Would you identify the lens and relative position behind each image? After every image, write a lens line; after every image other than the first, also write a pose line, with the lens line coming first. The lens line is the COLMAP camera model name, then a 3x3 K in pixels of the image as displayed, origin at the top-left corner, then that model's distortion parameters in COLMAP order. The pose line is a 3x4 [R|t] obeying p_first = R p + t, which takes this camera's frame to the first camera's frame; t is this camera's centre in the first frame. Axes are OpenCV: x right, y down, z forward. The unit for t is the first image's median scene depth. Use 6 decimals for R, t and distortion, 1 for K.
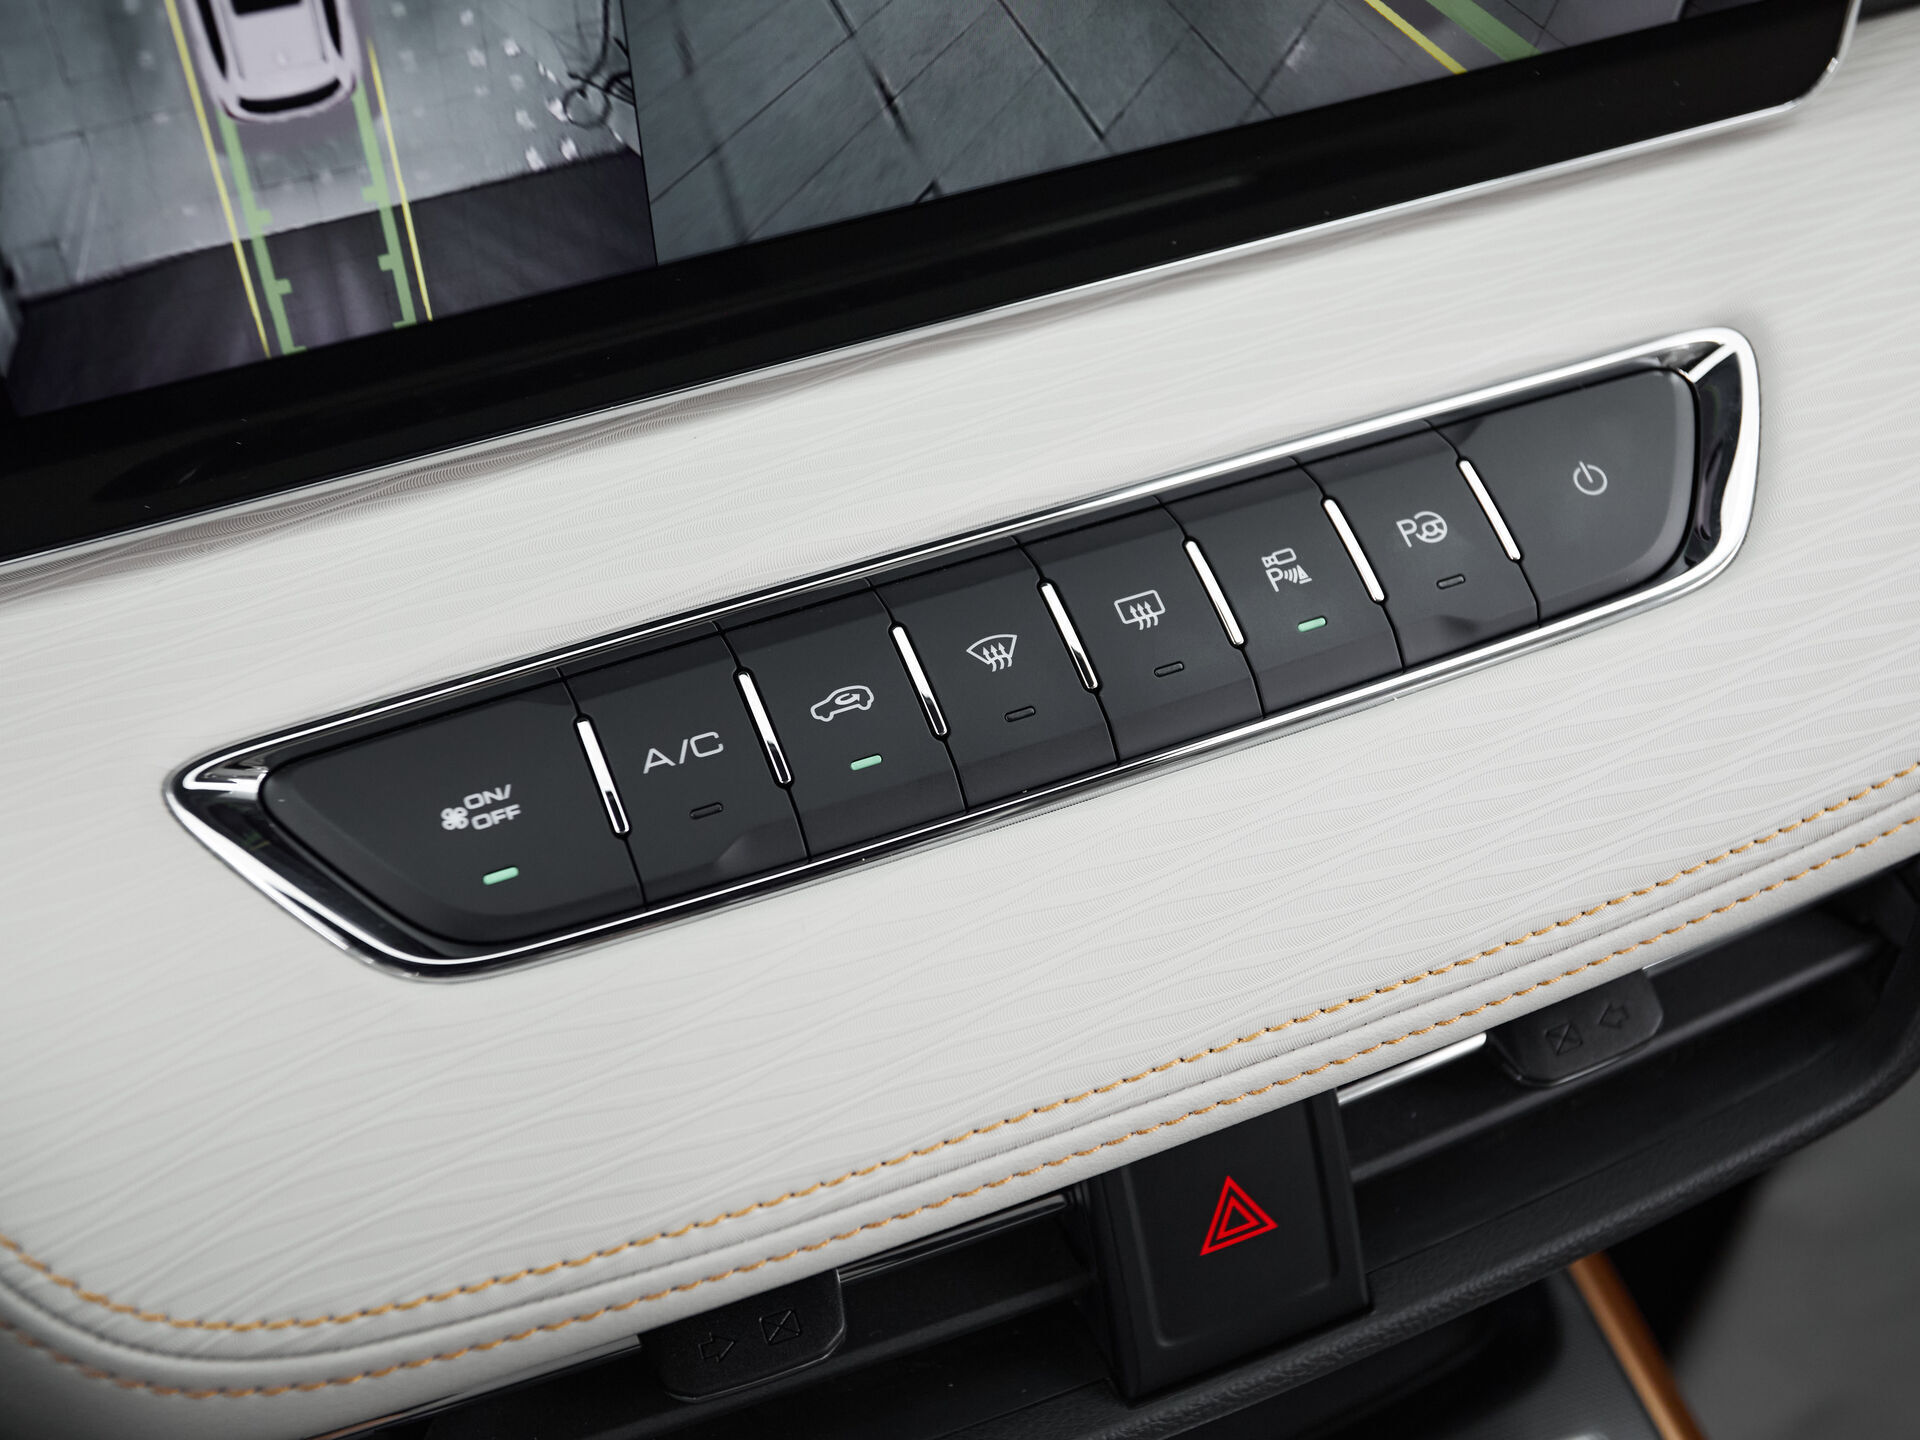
lens RADIAL K [[2356.7, 0, 960.0], [0, 2356.7, 720.0], [0, 0, 1]] dist [-0.004512, 0.138739]
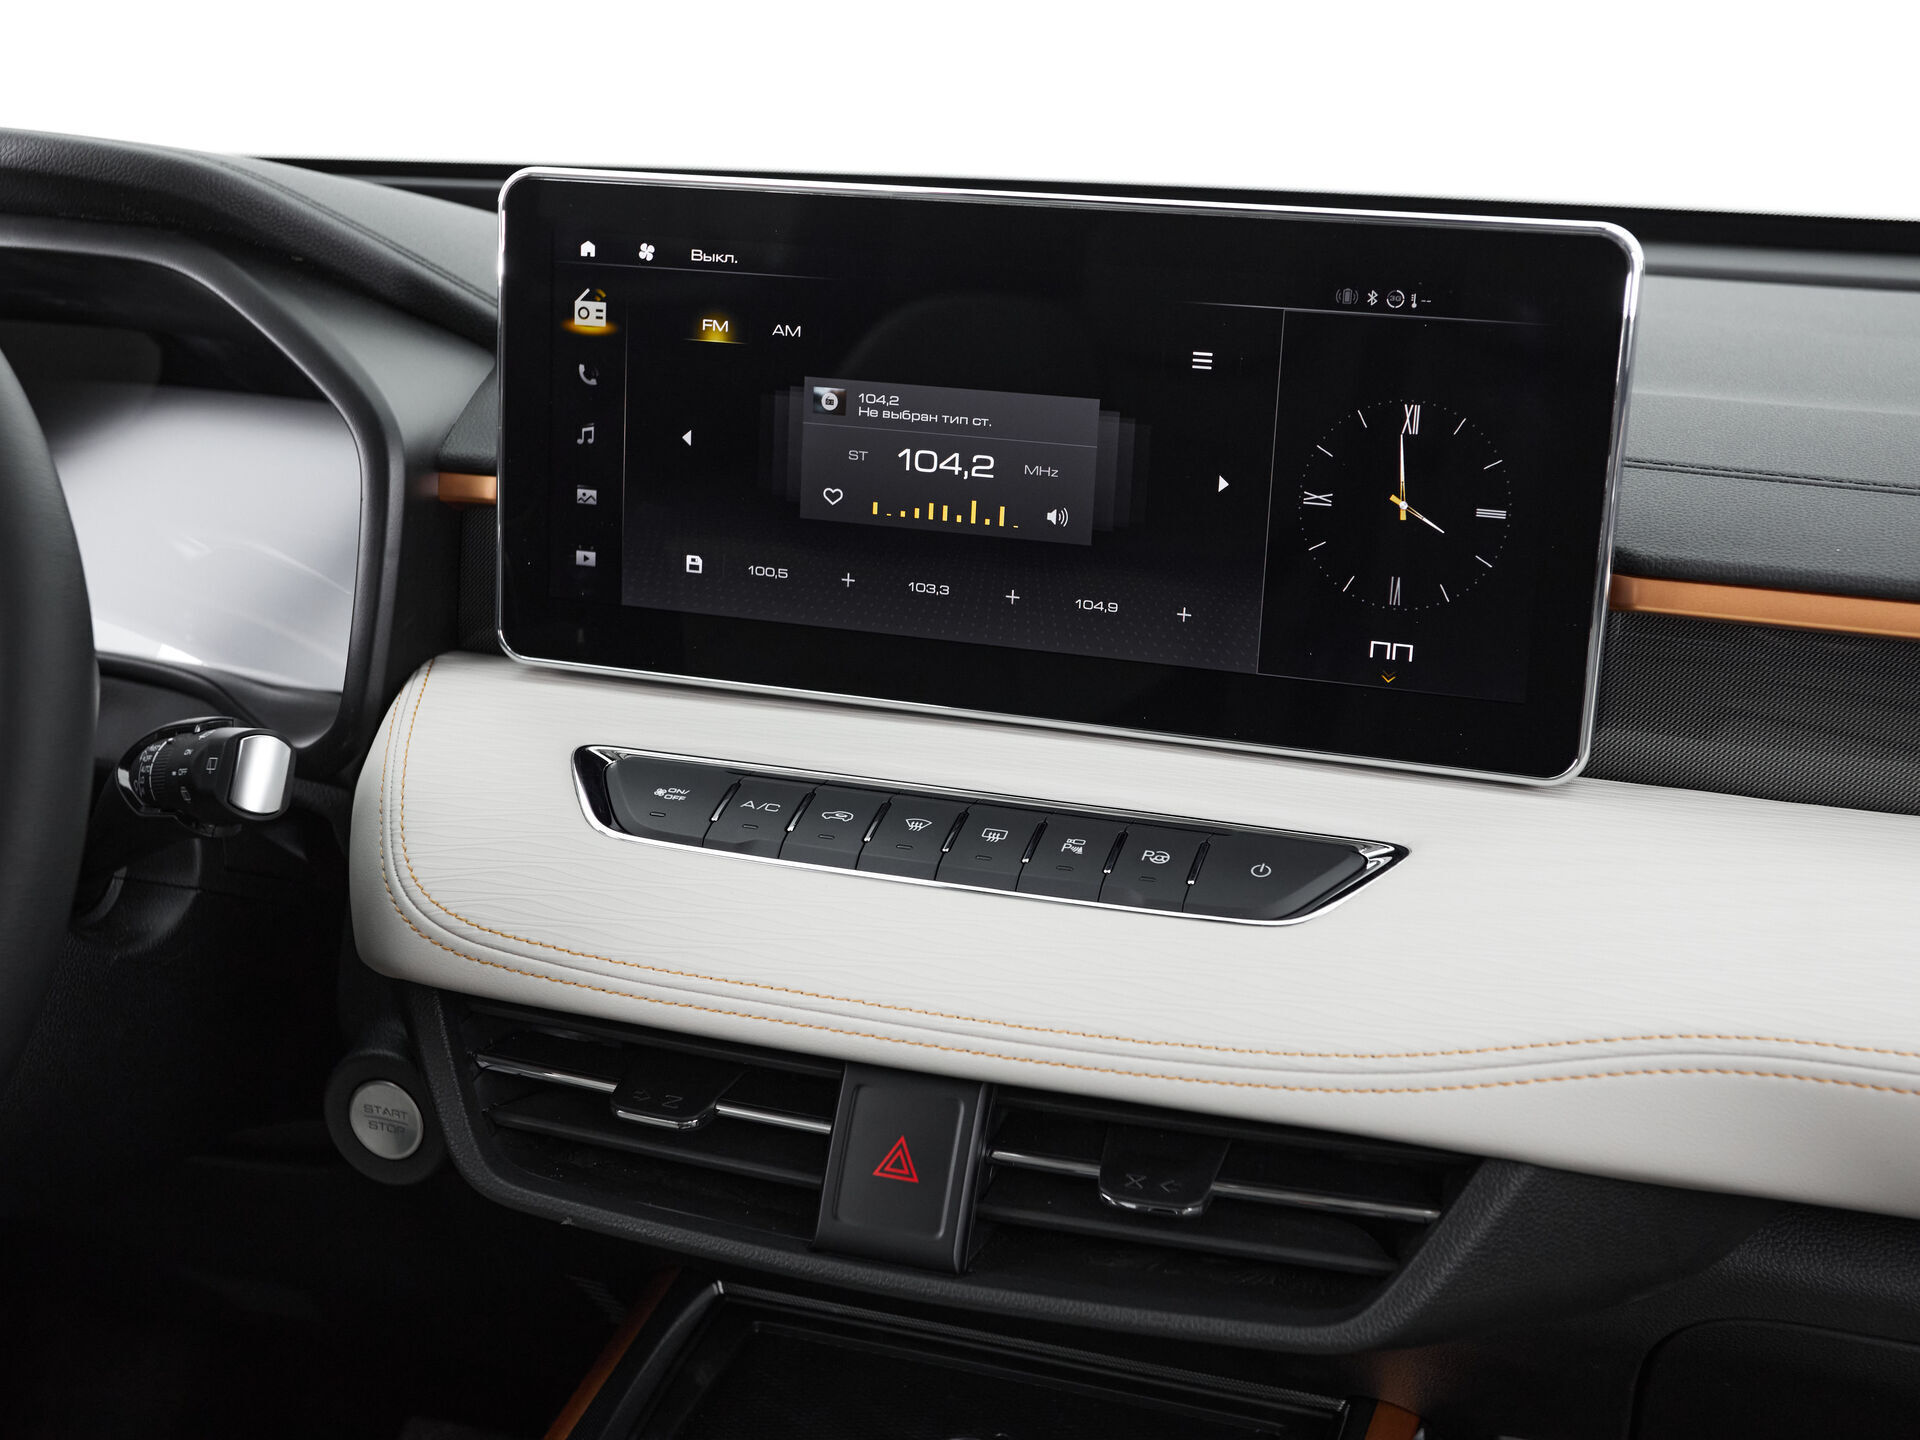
lens RADIAL K [[2466.6, 0, 960.0], [0, 2466.6, 720.0], [0, 0, 1]] dist [0.015353, 0.093919]
pose [[0.749593, 0.205896, -0.629060, 1.393449], [-0.492141, 0.808900, -0.321681, 0.577200], [0.442613, 0.550716, 0.707676, -0.514188]]
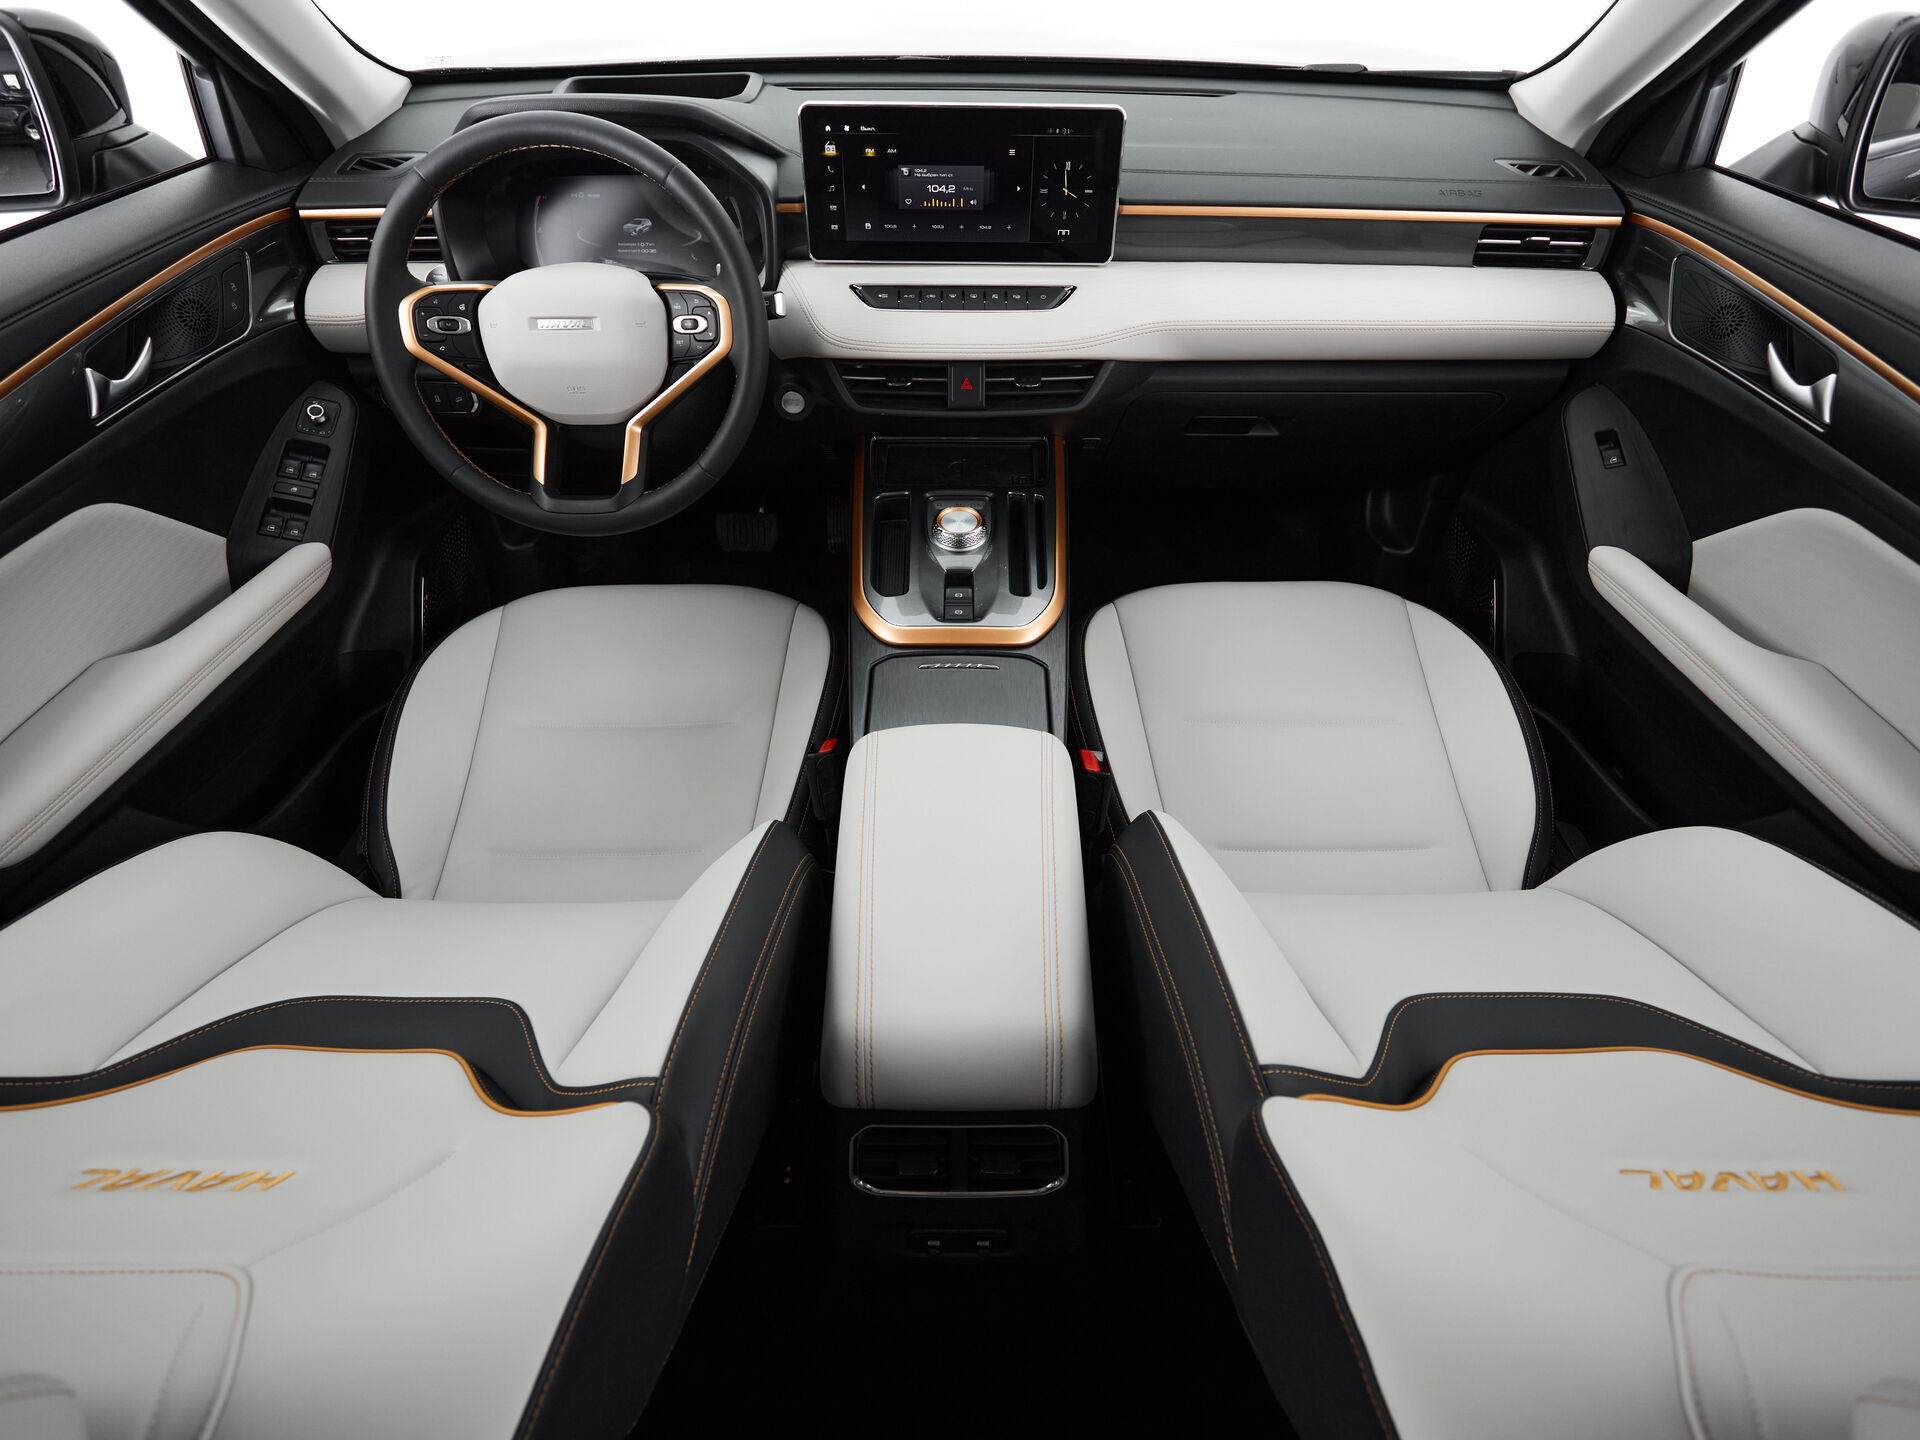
lens RADIAL K [[1031.3, 0, 960.0], [0, 1031.3, 720.0], [0, 0, 1]] dist [-0.001076, -0.001009]
pose [[0.920956, 0.267432, -0.283408, 1.420529], [-0.286843, 0.957552, -0.028546, 1.448572], [0.263744, 0.107583, 0.958574, -2.148609]]
